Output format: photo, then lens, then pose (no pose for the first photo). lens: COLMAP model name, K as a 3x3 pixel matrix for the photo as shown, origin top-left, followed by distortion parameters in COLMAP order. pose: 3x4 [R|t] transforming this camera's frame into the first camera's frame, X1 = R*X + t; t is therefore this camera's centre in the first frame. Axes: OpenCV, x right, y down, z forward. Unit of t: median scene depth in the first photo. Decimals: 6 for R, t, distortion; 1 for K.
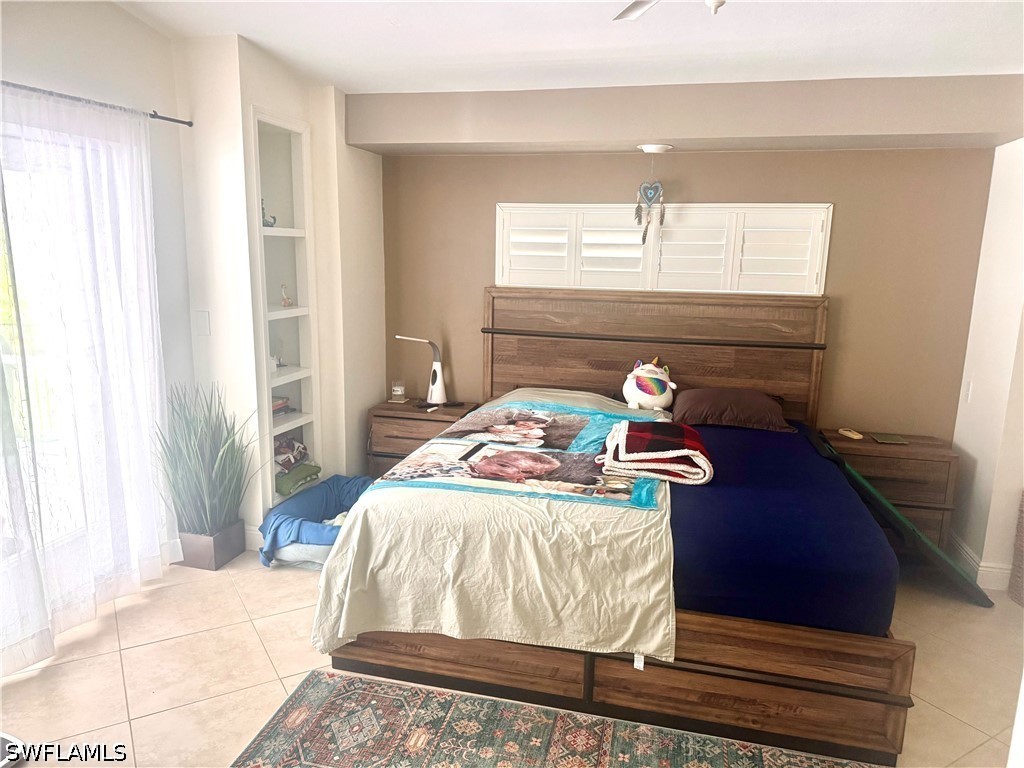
lens RADIAL K [[718.7, 0, 510.6], [0, 718.7, 389.0], [0, 0, 1]] dist [0.045493, -0.064883]
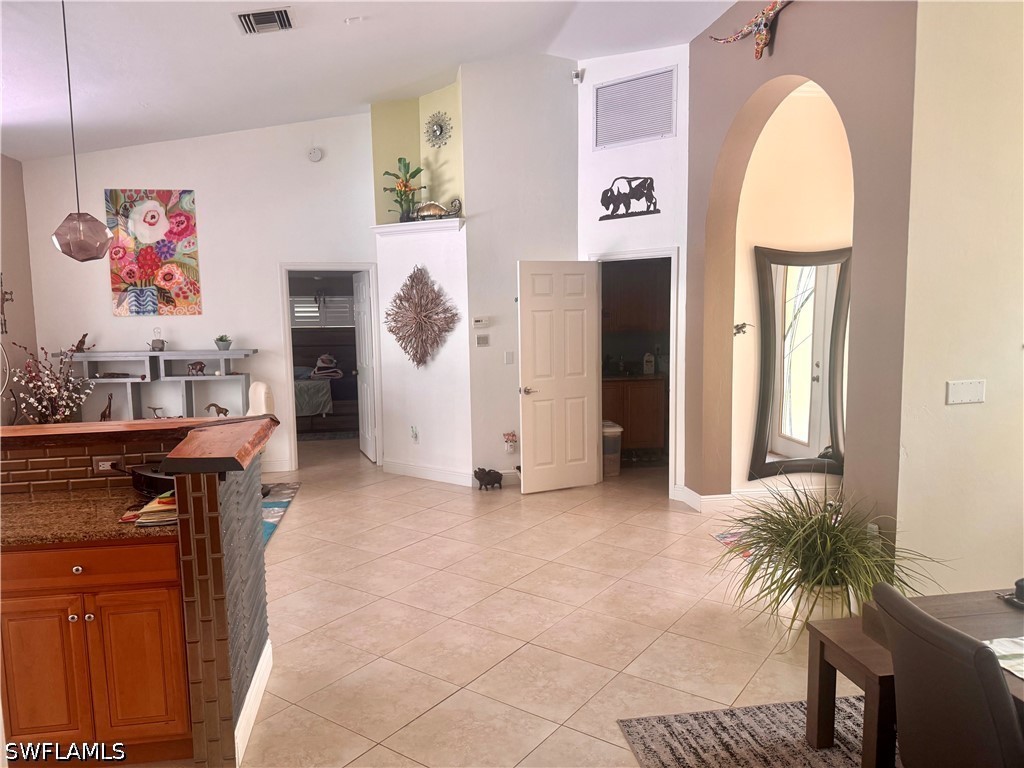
lens RADIAL K [[718.7, 0, 507.1], [0, 718.7, 387.1], [0, 0, 1]] dist [0.045493, -0.064883]
pose [[0.917625, -0.076631, 0.389990, -0.340679], [0.109662, 0.991963, -0.063112, 0.462831], [-0.382020, 0.100680, 0.918654, -2.396086]]
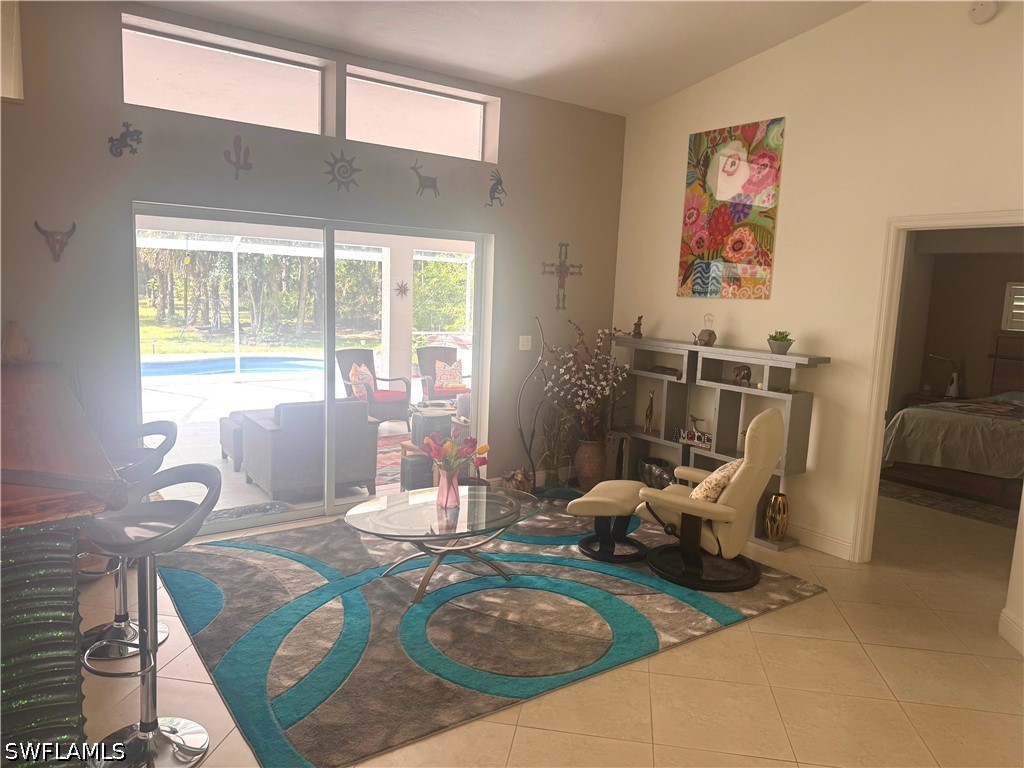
lens RADIAL K [[718.7, 0, 515.2], [0, 718.7, 392.5], [0, 0, 1]] dist [0.045493, -0.064883]
pose [[0.768349, 0.097129, -0.632618, 0.287434], [-0.143155, 0.989457, -0.021953, 0.300117], [0.623816, 0.107430, 0.774153, -1.489781]]
